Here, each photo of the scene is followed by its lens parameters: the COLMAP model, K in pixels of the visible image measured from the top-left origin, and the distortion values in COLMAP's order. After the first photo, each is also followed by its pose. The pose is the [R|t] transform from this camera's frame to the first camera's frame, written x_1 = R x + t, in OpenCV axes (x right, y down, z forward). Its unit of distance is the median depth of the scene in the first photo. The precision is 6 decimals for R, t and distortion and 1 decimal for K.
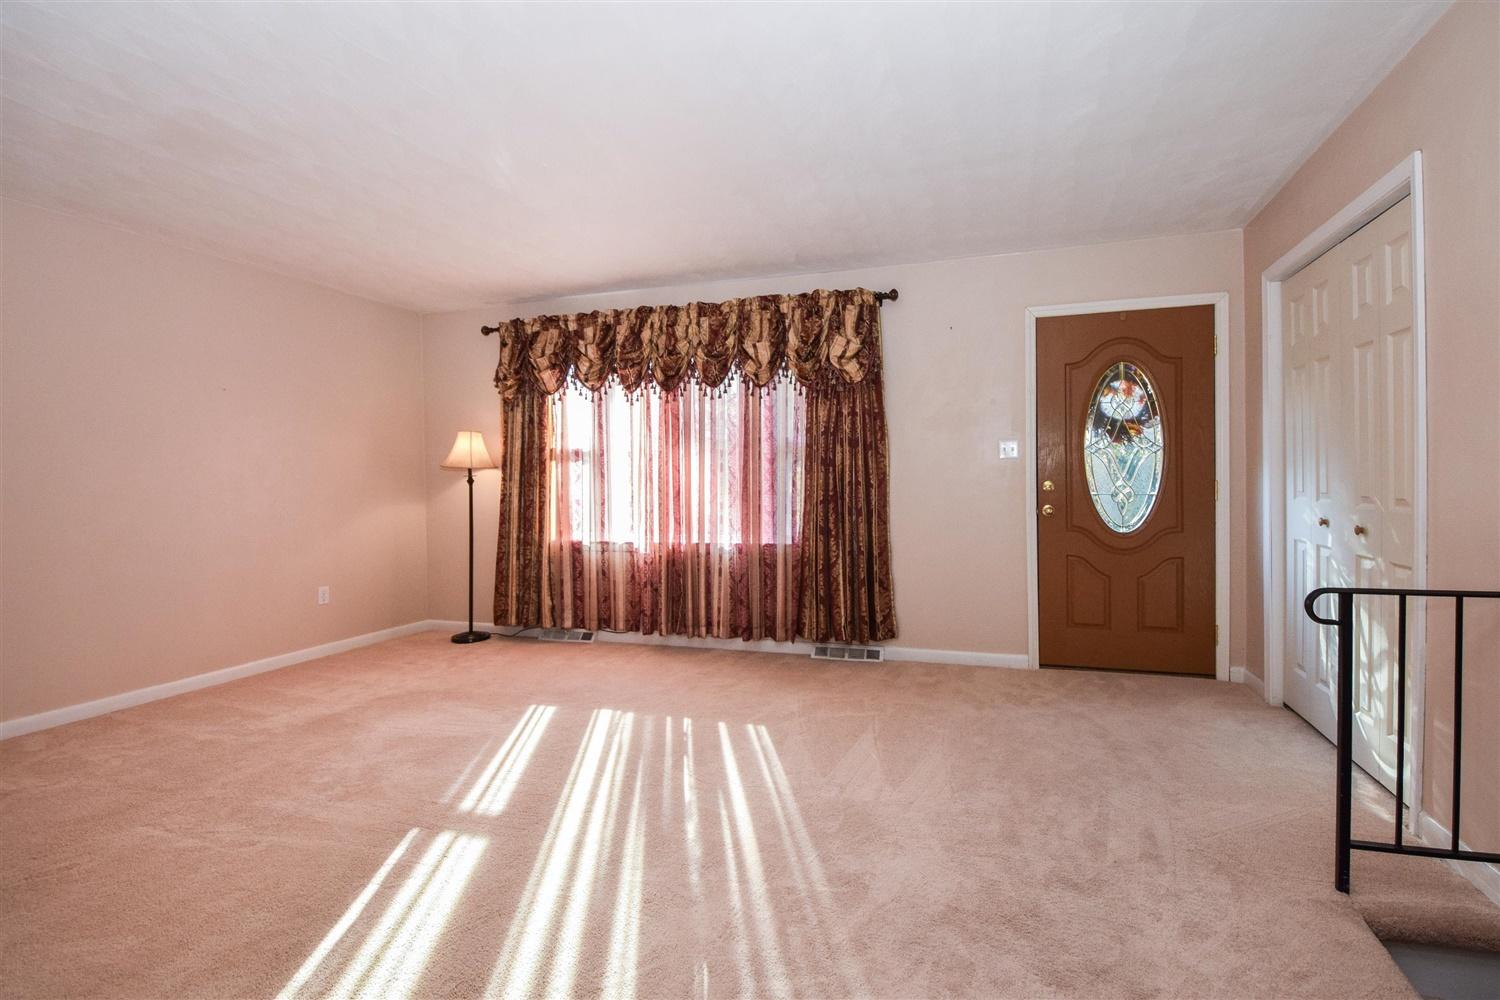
lens RADIAL K [[682.3, 0, 801.1], [0, 682.3, 483.2], [0, 0, 1]] dist [0.010001, -0.000062]
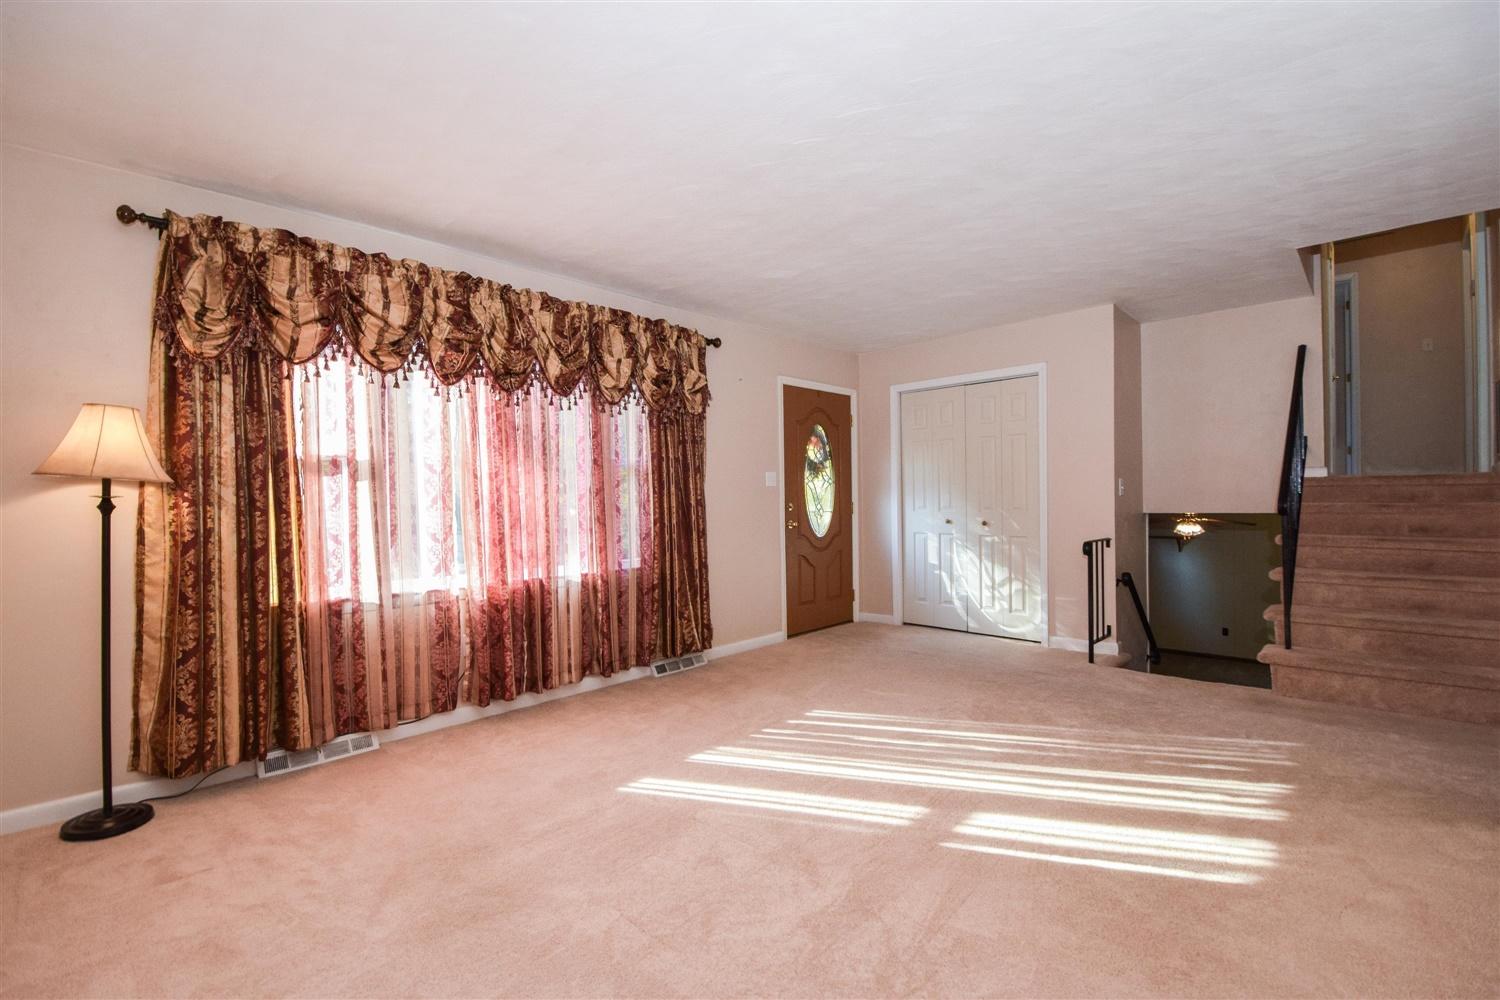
lens RADIAL K [[657.7, 0, 772.5], [0, 657.7, 508.2], [0, 0, 1]] dist [0.010609, -0.017994]
pose [[0.436595, -0.005730, 0.899640, -0.747665], [0.014369, 0.999897, -0.000605, 0.005467], [-0.899543, 0.013191, 0.436632, 0.387507]]
